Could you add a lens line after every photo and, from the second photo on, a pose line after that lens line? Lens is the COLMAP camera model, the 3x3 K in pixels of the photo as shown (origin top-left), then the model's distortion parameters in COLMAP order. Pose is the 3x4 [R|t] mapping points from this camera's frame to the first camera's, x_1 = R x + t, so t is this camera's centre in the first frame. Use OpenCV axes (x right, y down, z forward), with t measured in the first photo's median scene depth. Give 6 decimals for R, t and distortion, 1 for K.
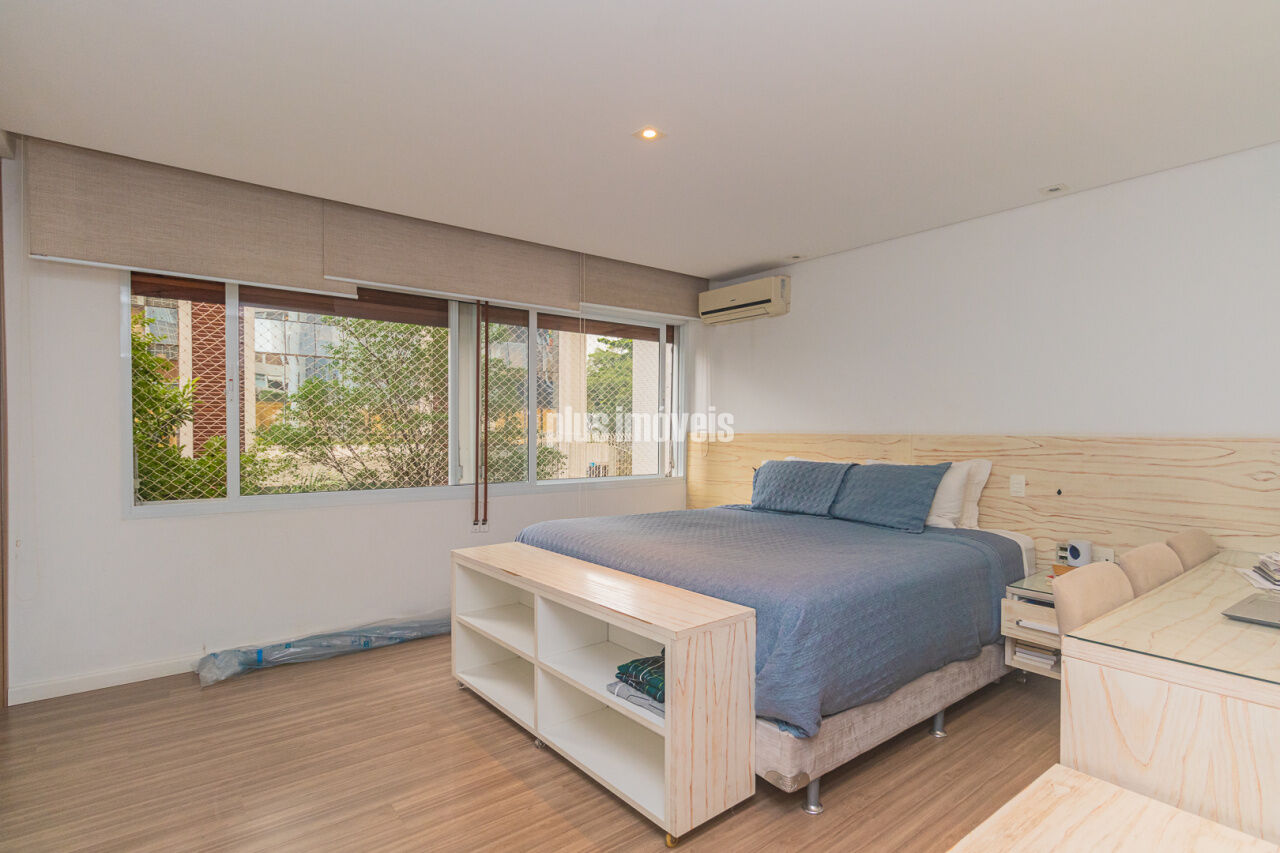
lens RADIAL K [[593.4, 0, 640.1], [0, 593.4, 418.8], [0, 0, 1]] dist [0.000199, 0.000120]
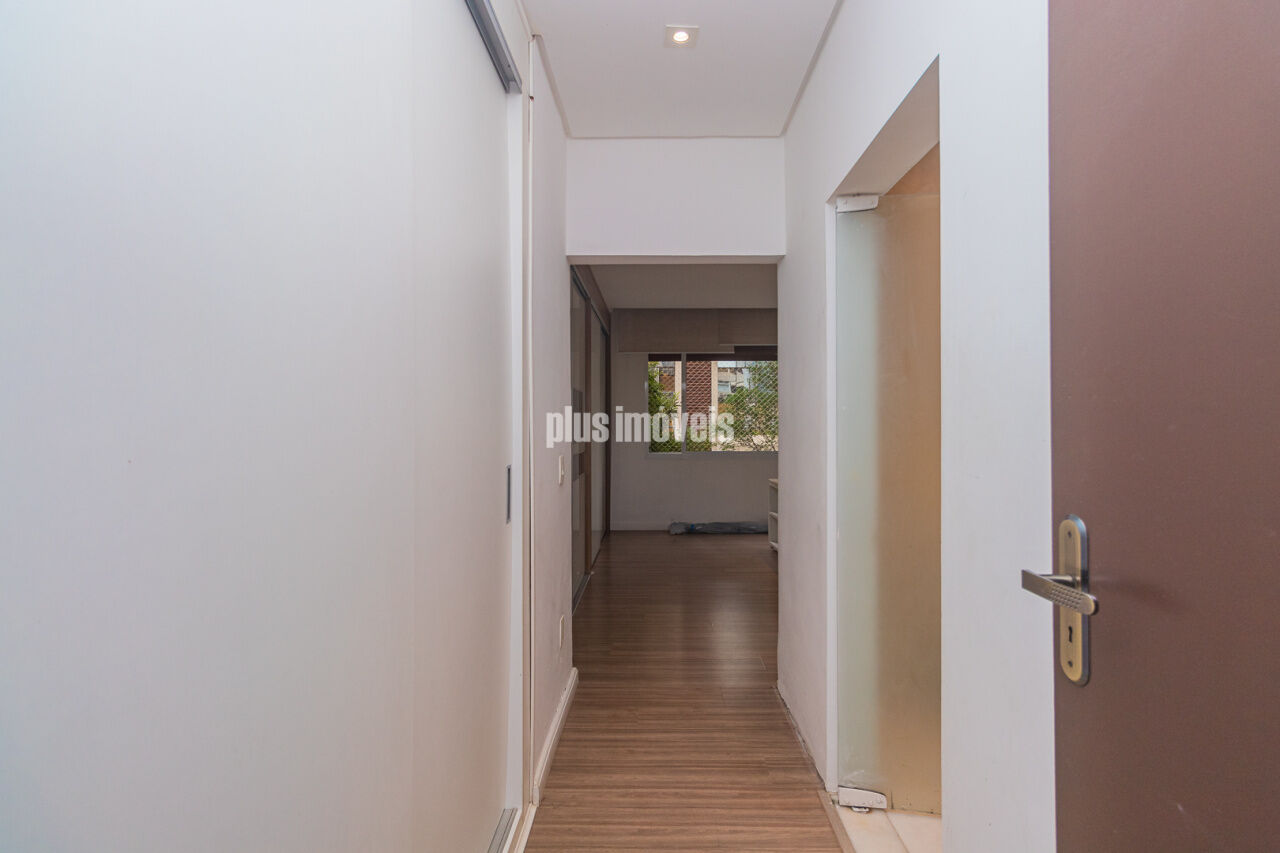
lens RADIAL K [[593.4, 0, 640.1], [0, 593.4, 418.8], [0, 0, 1]] dist [0.000199, 0.000120]
pose [[0.747804, -0.001324, -0.663919, 0.623808], [0.003774, 0.999990, 0.002257, 0.008464], [0.663909, -0.004194, 0.747801, -0.703632]]
